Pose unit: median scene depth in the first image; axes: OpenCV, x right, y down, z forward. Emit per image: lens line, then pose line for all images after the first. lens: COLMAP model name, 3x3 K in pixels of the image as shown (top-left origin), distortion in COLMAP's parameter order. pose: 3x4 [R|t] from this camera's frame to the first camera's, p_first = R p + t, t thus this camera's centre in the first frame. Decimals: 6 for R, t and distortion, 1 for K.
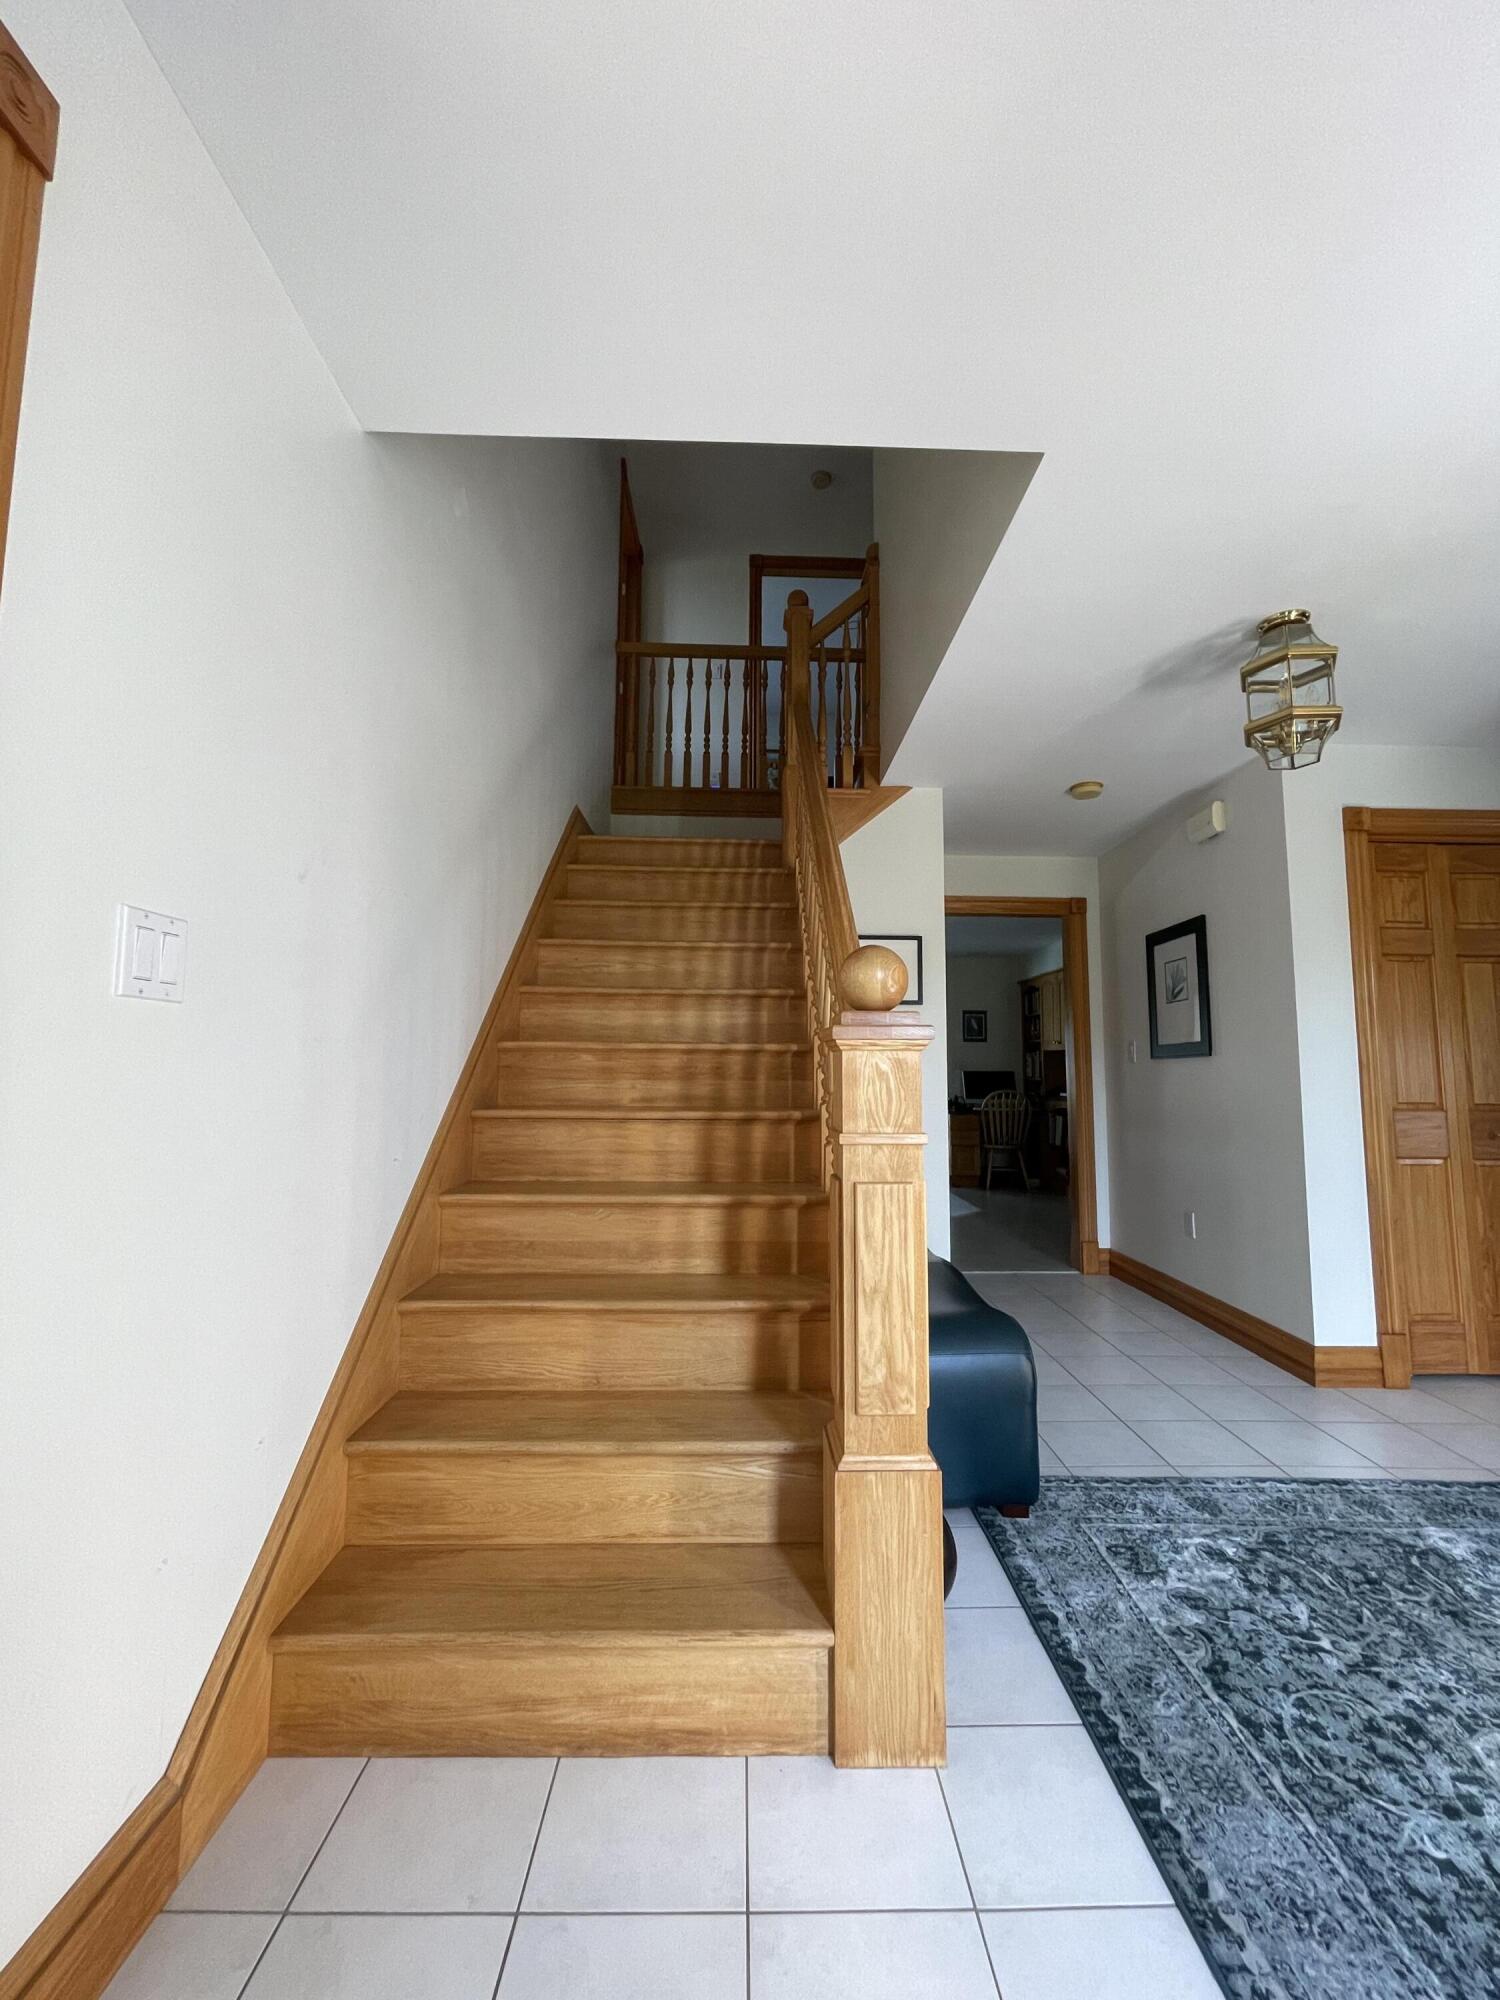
lens RADIAL K [[816.9, 0, 762.8], [0, 816.9, 991.5], [0, 0, 1]] dist [0.002559, -0.000292]
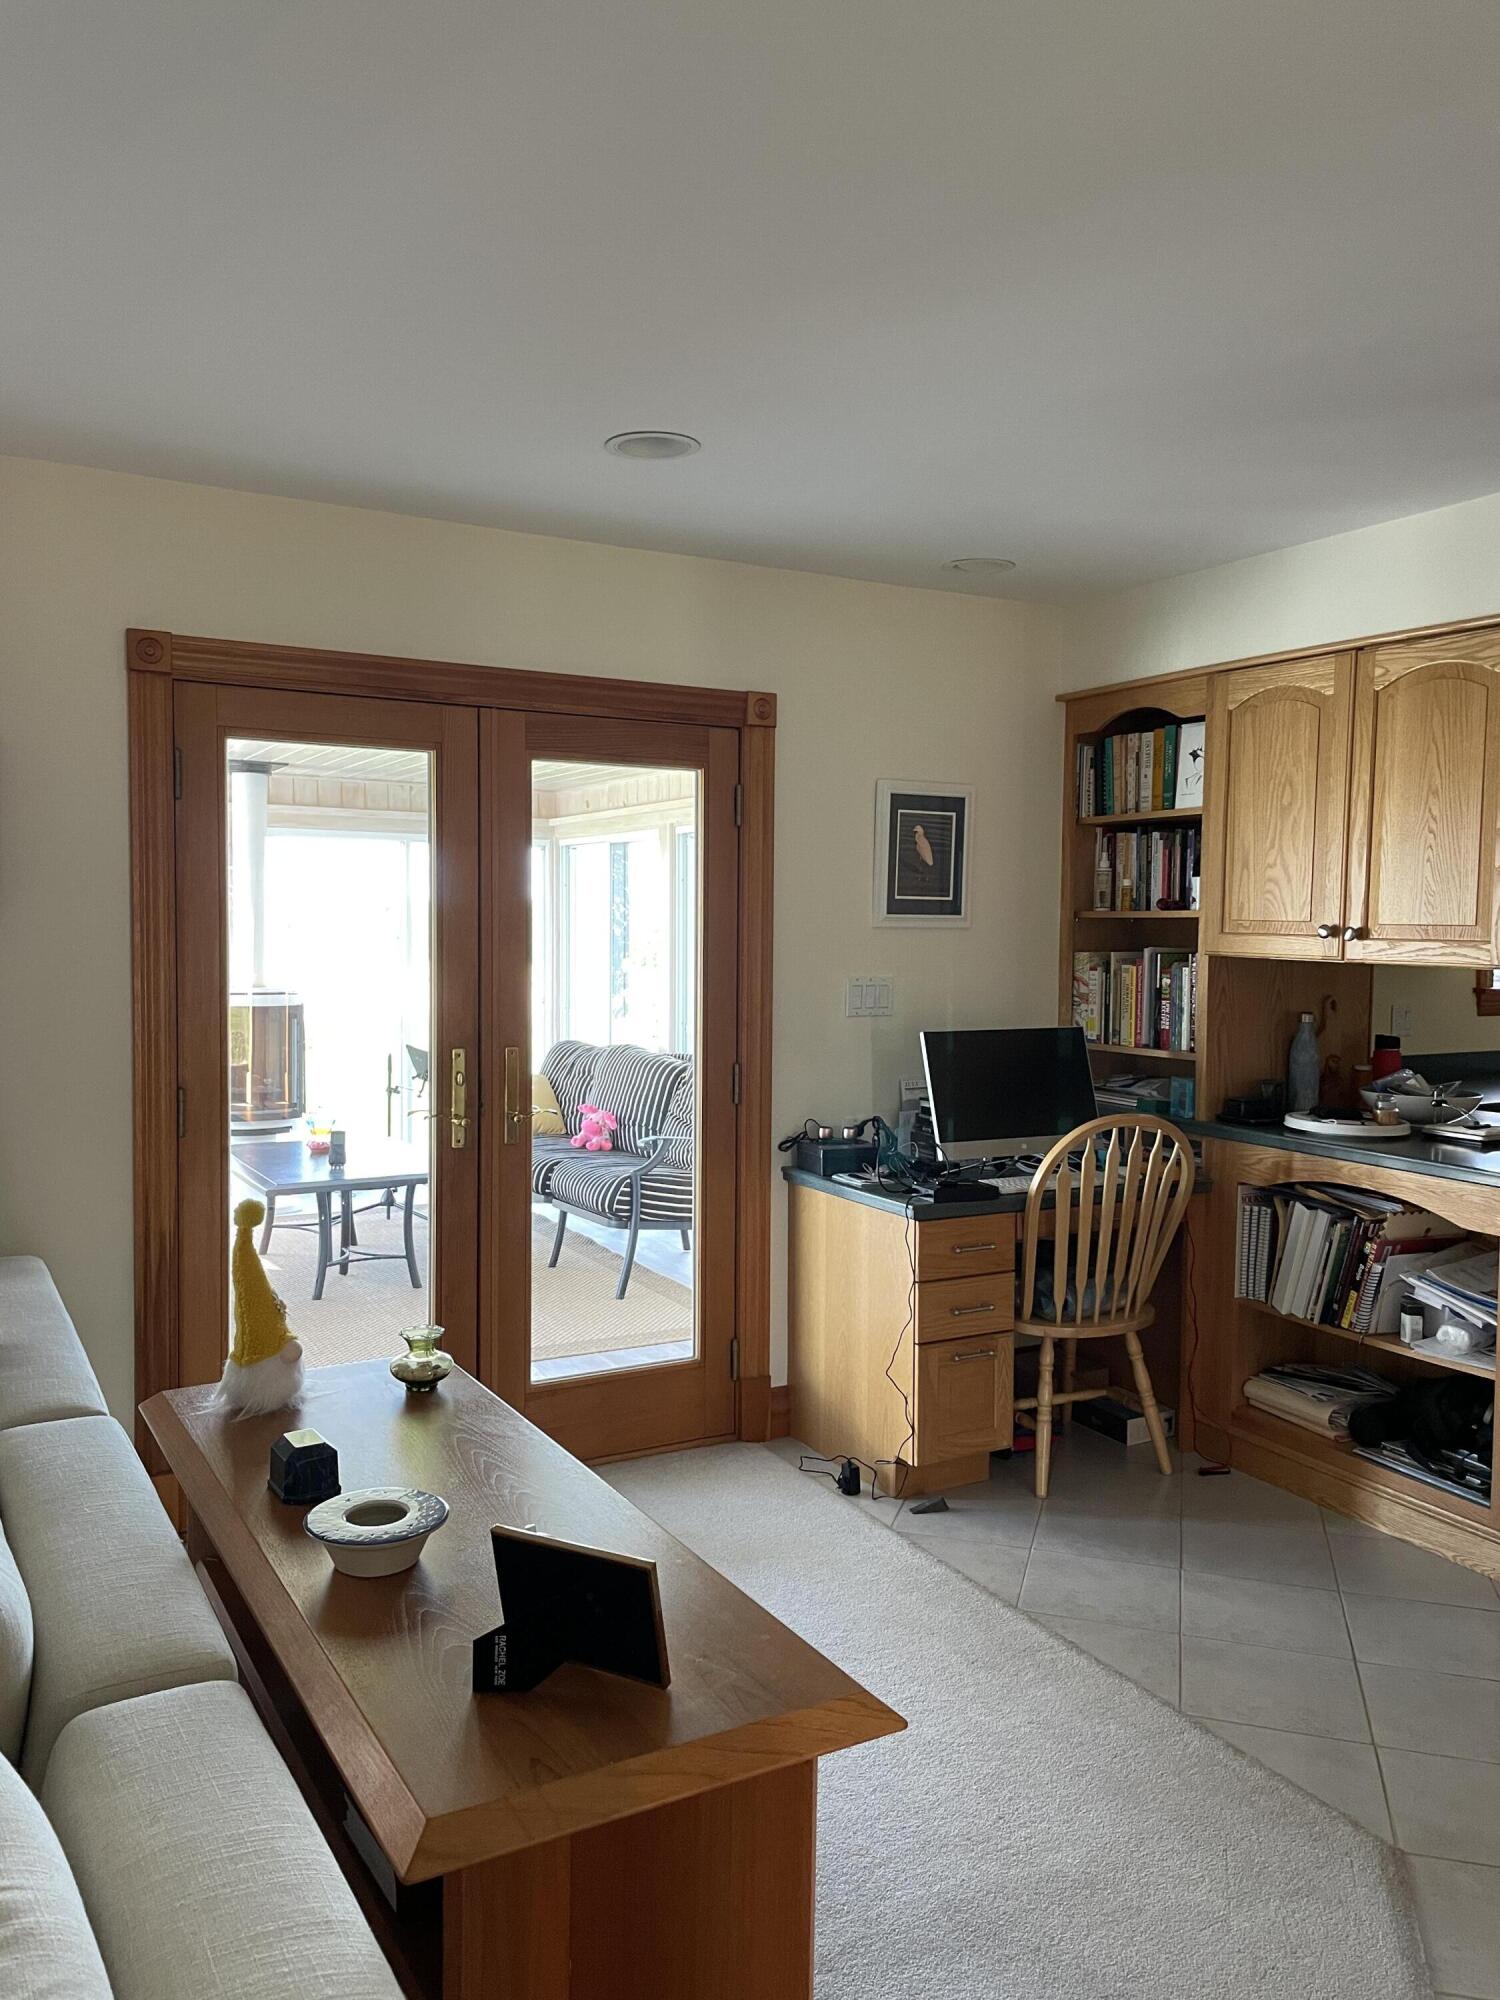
lens RADIAL K [[1512.4, 0, 767.1], [0, 1512.4, 1005.7], [0, 0, 1]] dist [0.066258, -0.003790]
pose [[0.884404, -0.026495, 0.465969, -0.074404], [-0.050439, 0.987114, 0.151860, 0.081625], [-0.463988, -0.157808, 0.871672, 2.512871]]
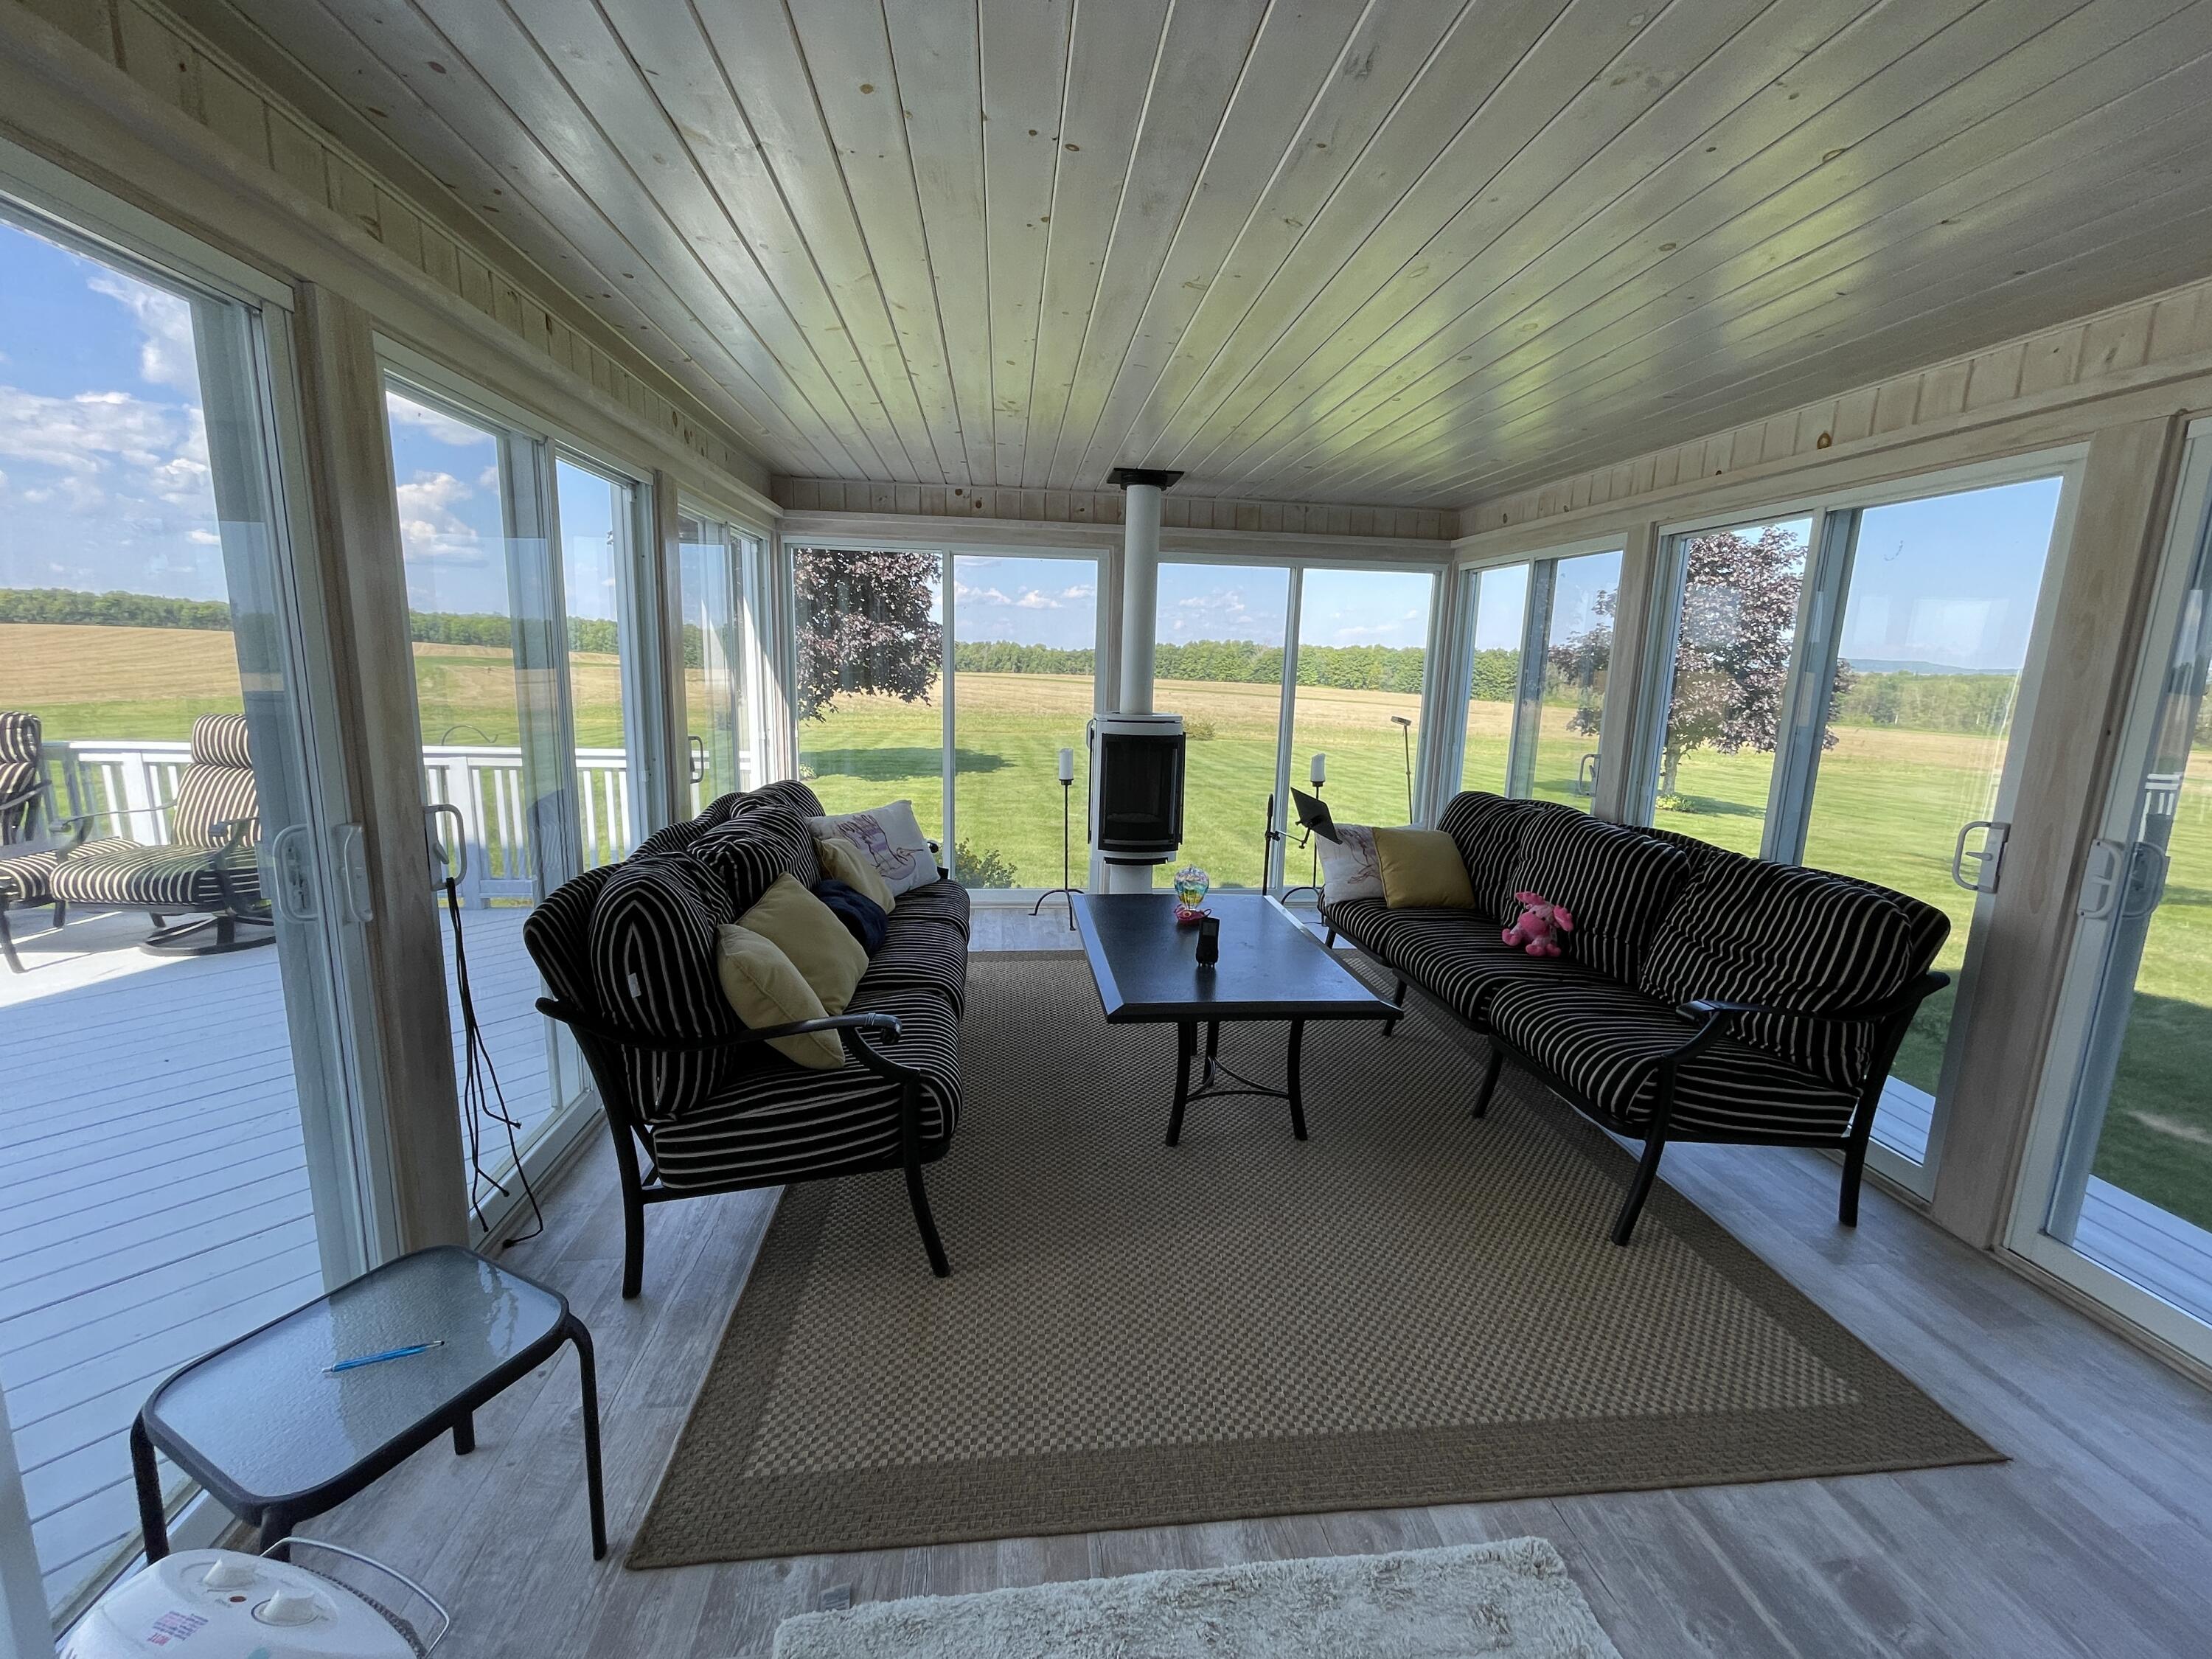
lens RADIAL K [[903.5, 0, 1104.5], [0, 903.5, 816.4], [0, 0, 1]] dist [0.002559, -0.000292]
pose [[0.996302, 0.007275, 0.085613, 0.090349], [-0.030878, 0.960158, 0.277746, 0.183378], [-0.080182, -0.279363, 0.956832, 3.286765]]
